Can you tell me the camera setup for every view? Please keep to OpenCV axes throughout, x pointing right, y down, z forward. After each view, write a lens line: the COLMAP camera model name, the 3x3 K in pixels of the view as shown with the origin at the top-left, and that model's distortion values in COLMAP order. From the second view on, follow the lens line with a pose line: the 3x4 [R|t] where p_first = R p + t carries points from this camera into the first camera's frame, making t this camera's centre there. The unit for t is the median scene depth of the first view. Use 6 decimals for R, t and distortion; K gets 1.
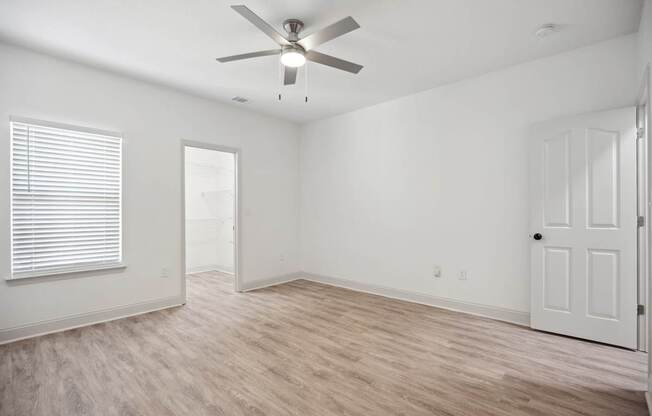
lens RADIAL K [[305.4, 0, 330.6], [0, 305.4, 211.0], [0, 0, 1]] dist [-0.003762, -0.000288]
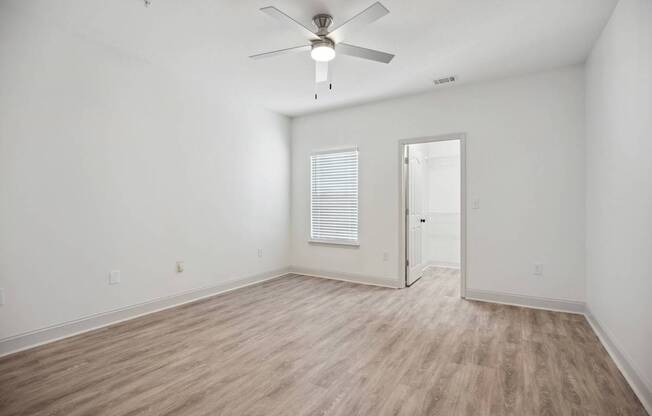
lens RADIAL K [[305.4, 0, 330.6], [0, 305.4, 211.0], [0, 0, 1]] dist [-0.003762, -0.000288]
pose [[0.187563, 0.017524, -0.982096, 0.658450], [0.004740, 0.999813, 0.018746, 0.001949], [0.982241, -0.008172, 0.187445, 0.645797]]
